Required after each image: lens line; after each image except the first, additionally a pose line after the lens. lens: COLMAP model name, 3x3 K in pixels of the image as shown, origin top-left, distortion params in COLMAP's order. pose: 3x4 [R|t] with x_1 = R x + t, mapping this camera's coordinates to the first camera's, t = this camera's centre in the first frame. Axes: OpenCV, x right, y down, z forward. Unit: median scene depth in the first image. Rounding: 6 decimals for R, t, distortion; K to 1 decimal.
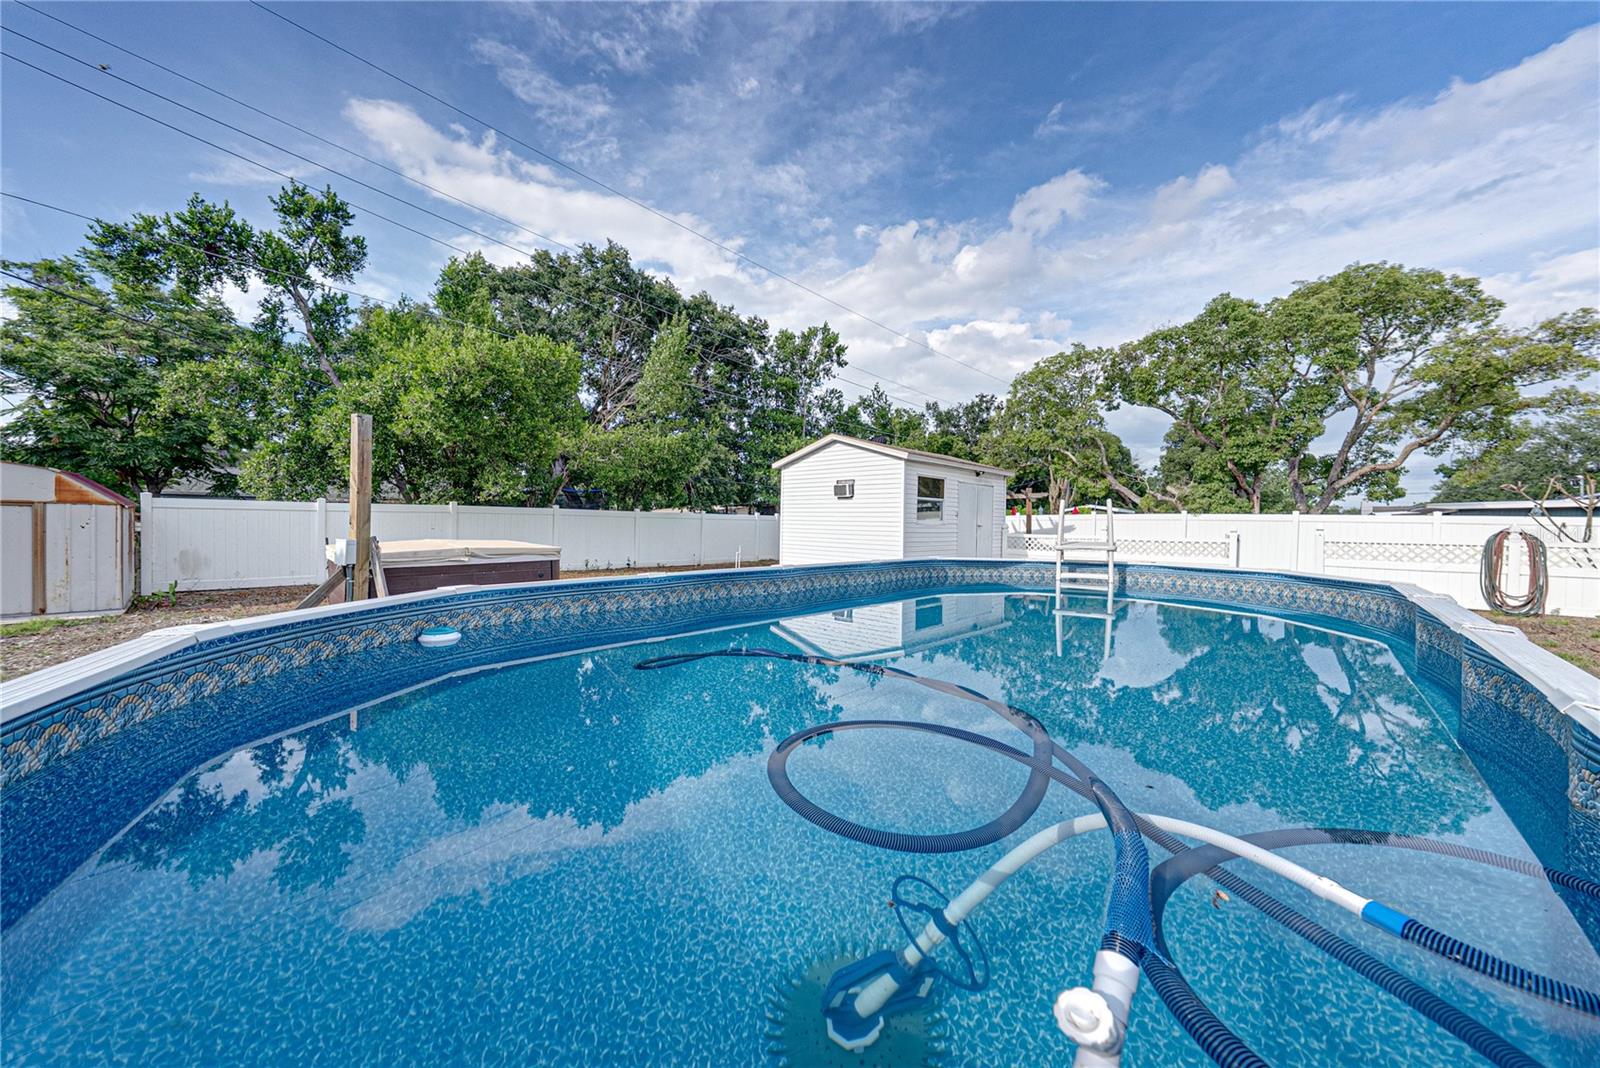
lens RADIAL K [[564.7, 0, 802.8], [0, 564.7, 529.1], [0, 0, 1]] dist [-0.000977, 0.000166]
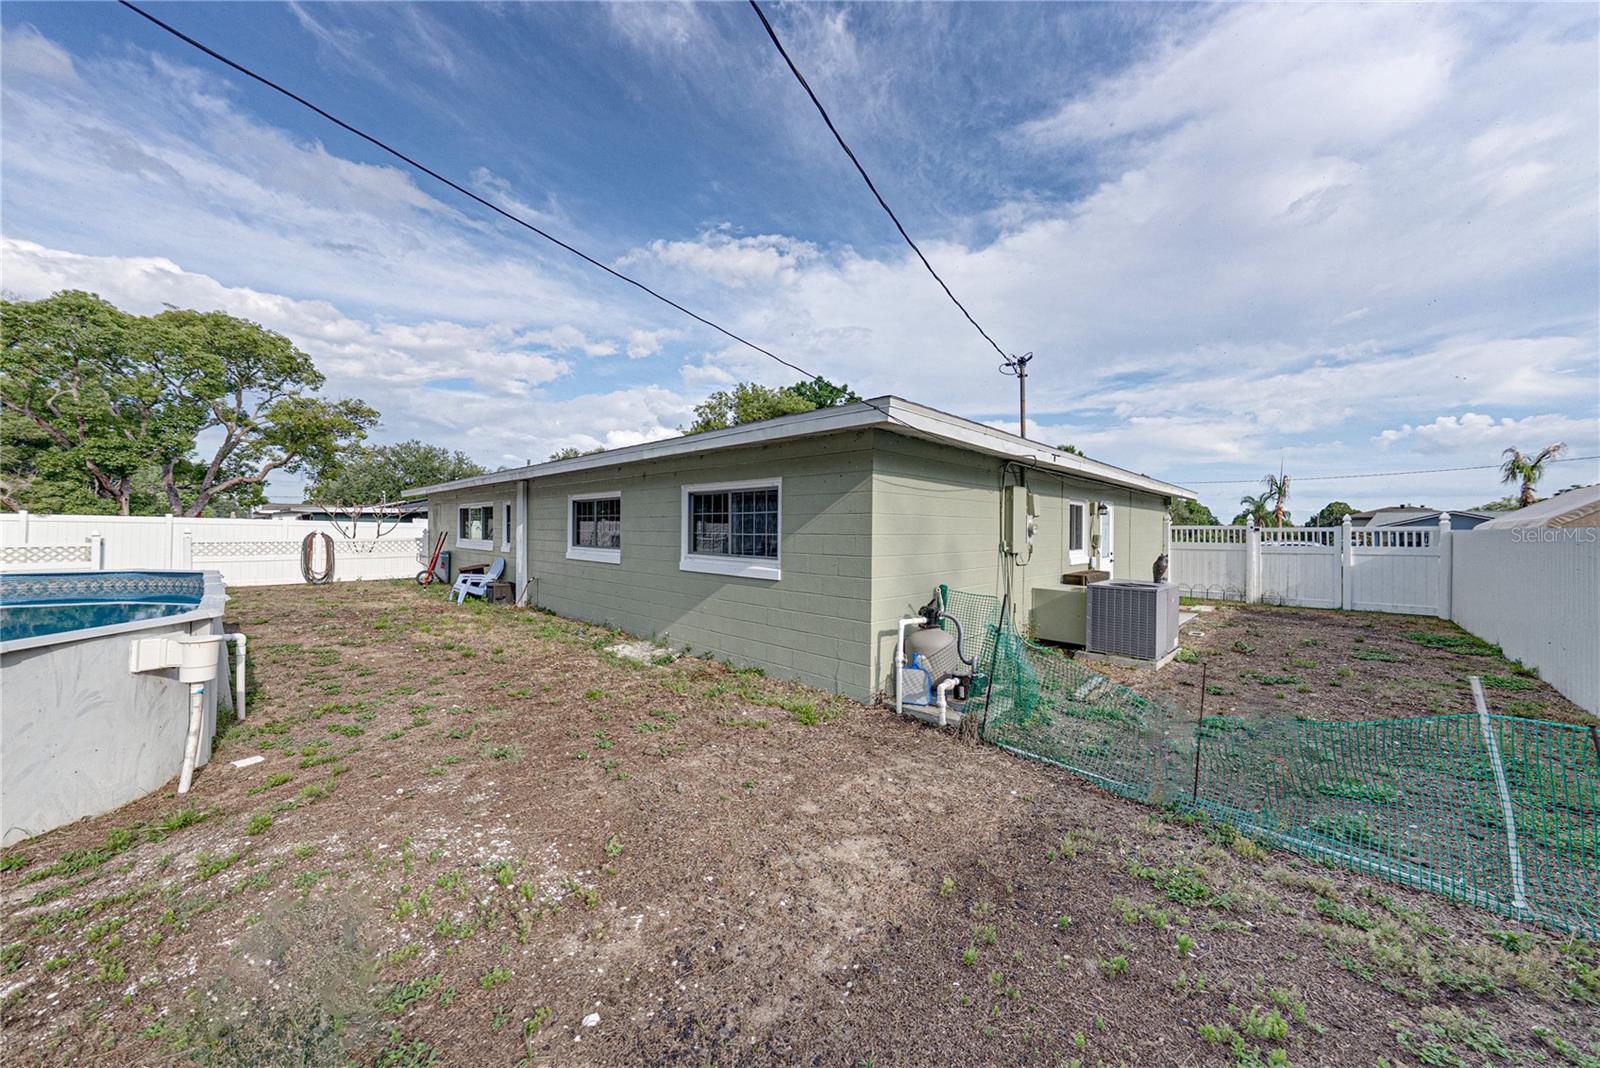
lens RADIAL K [[555.4, 0, 798.2], [0, 555.4, 529.1], [0, 0, 1]] dist [0.000504, 0.000334]
pose [[0.019640, -0.013882, 0.999711, -0.161624], [0.001580, 0.999903, 0.013854, -0.014015], [-0.999806, 0.001308, 0.019660, -0.215532]]
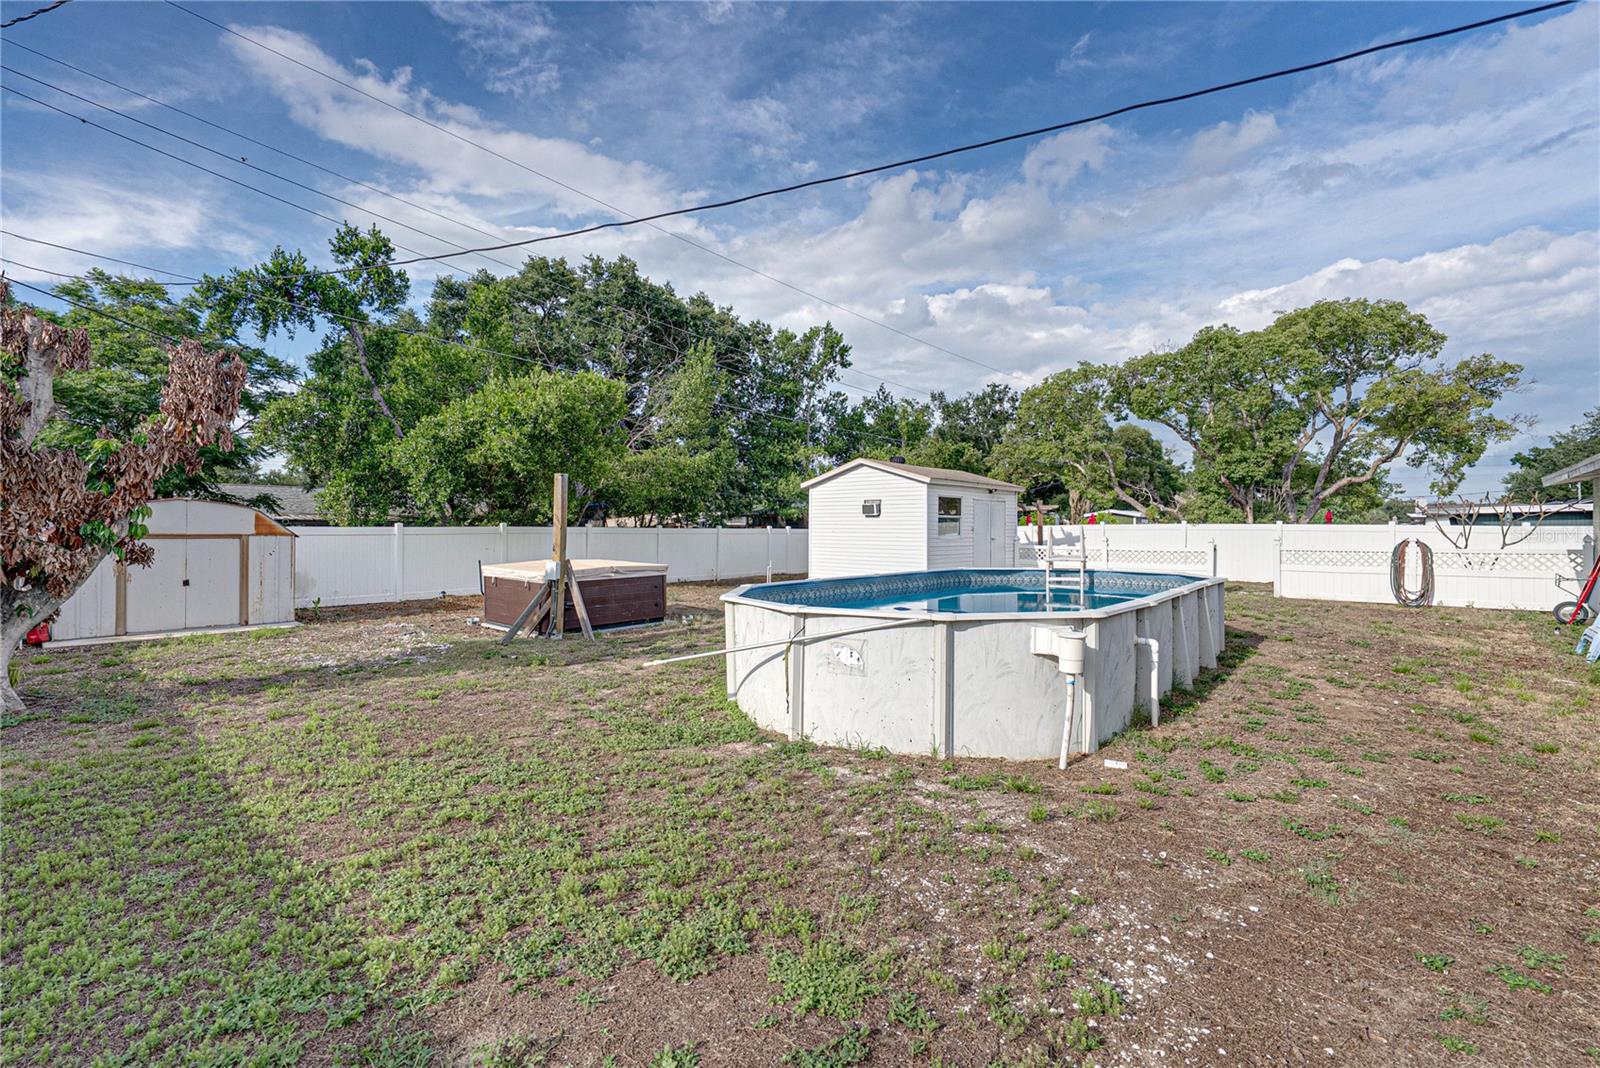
lens RADIAL K [[682.1, 0, 800.0], [0, 682.1, 534.0], [0, 0, 1]] dist [0.003514, 0.000525]
pose [[0.999538, -0.014137, 0.026914, -0.081807], [0.014262, 0.999888, -0.004445, -0.012563], [-0.026848, 0.004826, 0.999628, -0.264559]]
